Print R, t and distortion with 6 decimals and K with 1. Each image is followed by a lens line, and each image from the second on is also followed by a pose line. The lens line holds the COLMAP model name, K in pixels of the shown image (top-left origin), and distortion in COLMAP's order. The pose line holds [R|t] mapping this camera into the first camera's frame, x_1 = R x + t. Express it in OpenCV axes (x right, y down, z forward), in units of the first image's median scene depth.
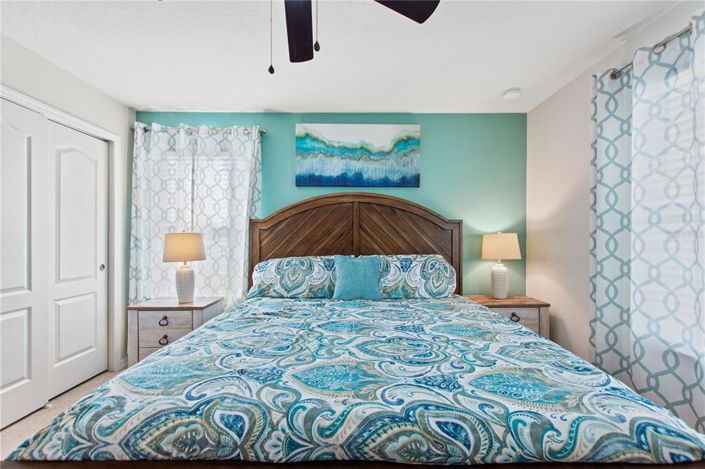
lens RADIAL K [[303.8, 0, 356.2], [0, 303.8, 233.5], [0, 0, 1]] dist [0.008116, -0.000434]
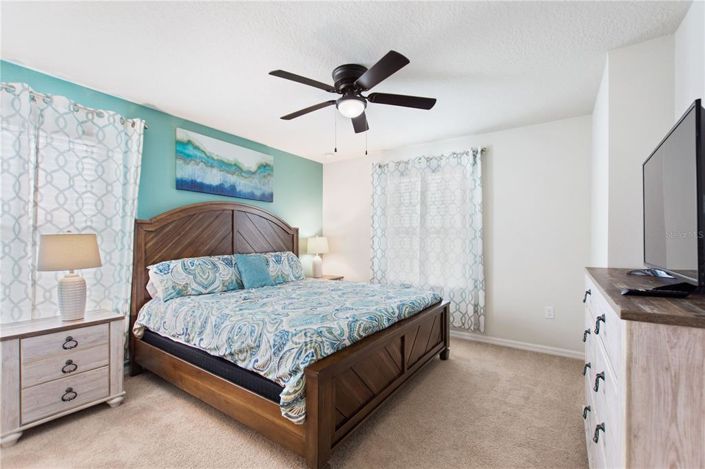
lens RADIAL K [[303.8, 0, 348.7], [0, 303.8, 237.2], [0, 0, 1]] dist [0.008116, -0.000434]
pose [[0.576051, 0.007532, 0.817379, -0.727164], [-0.010701, 0.999941, -0.001673, 0.000331], [-0.817344, -0.007783, 0.576098, -0.058458]]
